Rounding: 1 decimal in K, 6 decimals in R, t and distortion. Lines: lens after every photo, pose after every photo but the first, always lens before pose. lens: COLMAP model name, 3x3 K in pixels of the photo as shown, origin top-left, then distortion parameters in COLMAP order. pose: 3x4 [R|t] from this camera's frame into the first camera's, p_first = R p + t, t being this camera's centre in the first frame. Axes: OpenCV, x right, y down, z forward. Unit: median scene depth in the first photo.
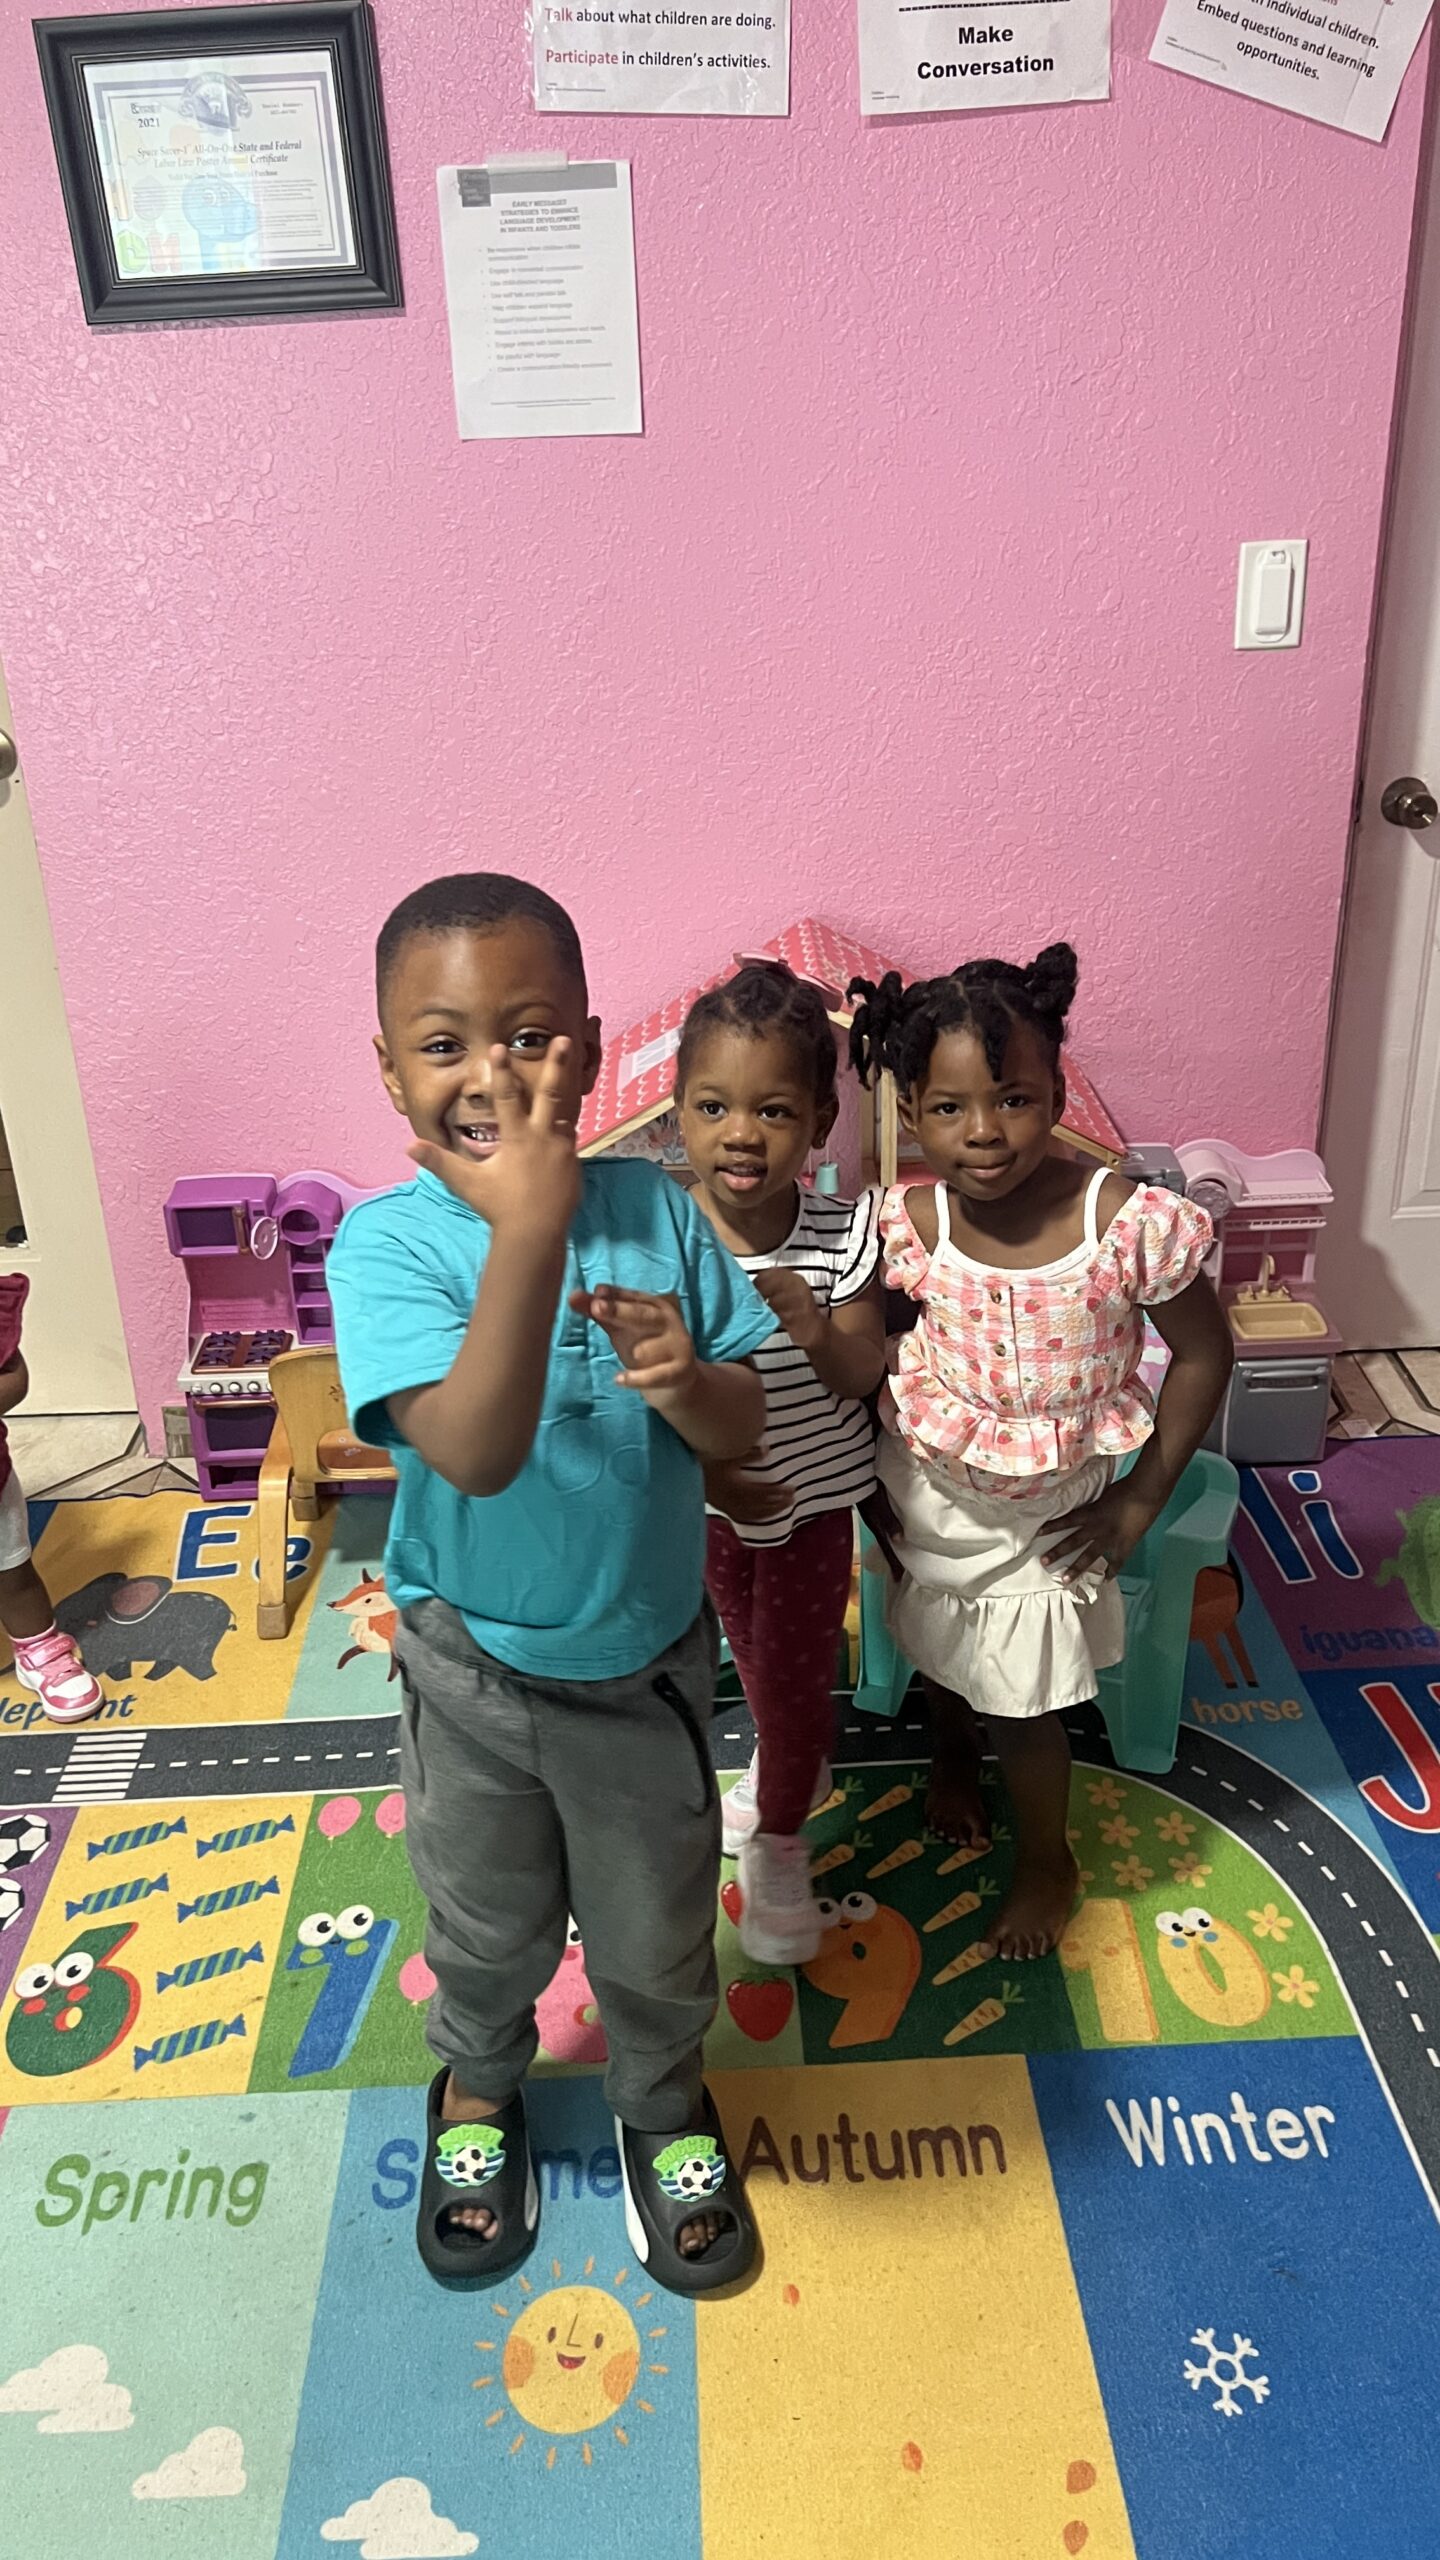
lens RADIAL K [[1904.4, 0, 720.0], [0, 1904.4, 1280.0], [0, 0, 1]] dist [0.043493, -0.008505]
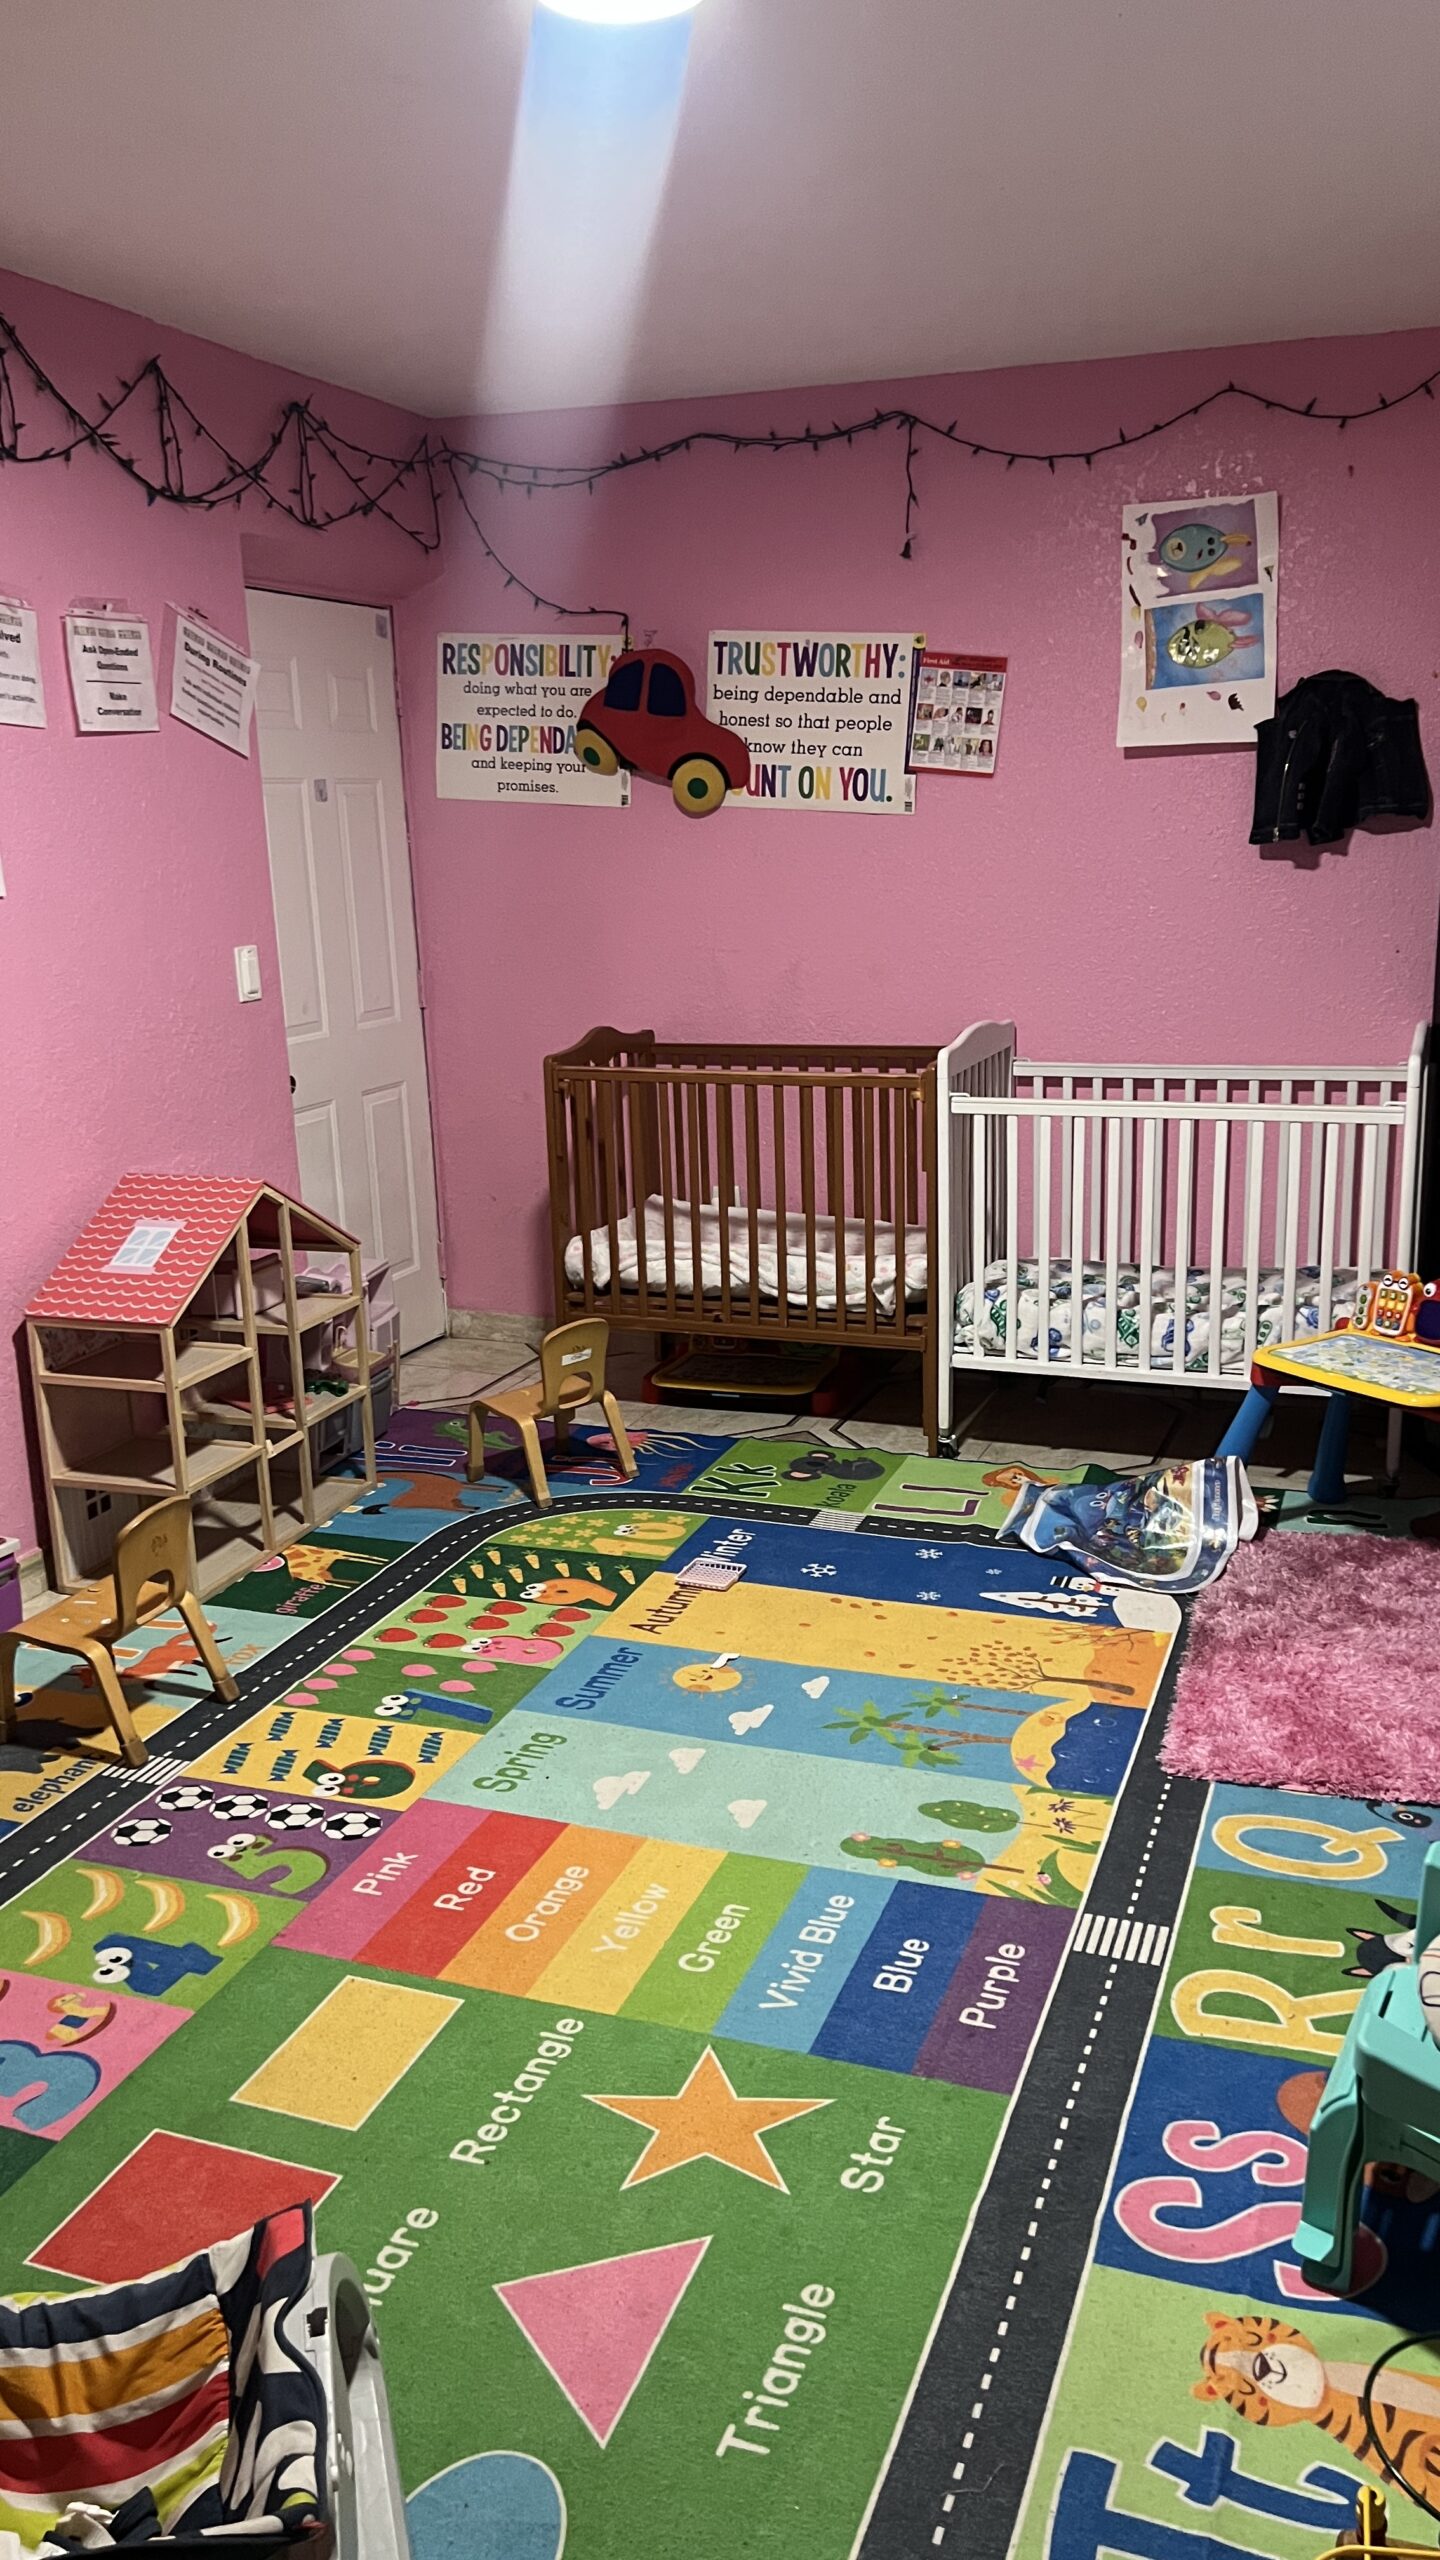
lens RADIAL K [[1904.4, 0, 720.0], [0, 1904.4, 1280.0], [0, 0, 1]] dist [0.043493, -0.008505]
pose [[0.390719, -0.202071, 0.898057, -1.477295], [0.418268, 0.908049, 0.022343, 0.081030], [-0.819994, 0.366899, 0.439312, -0.099929]]
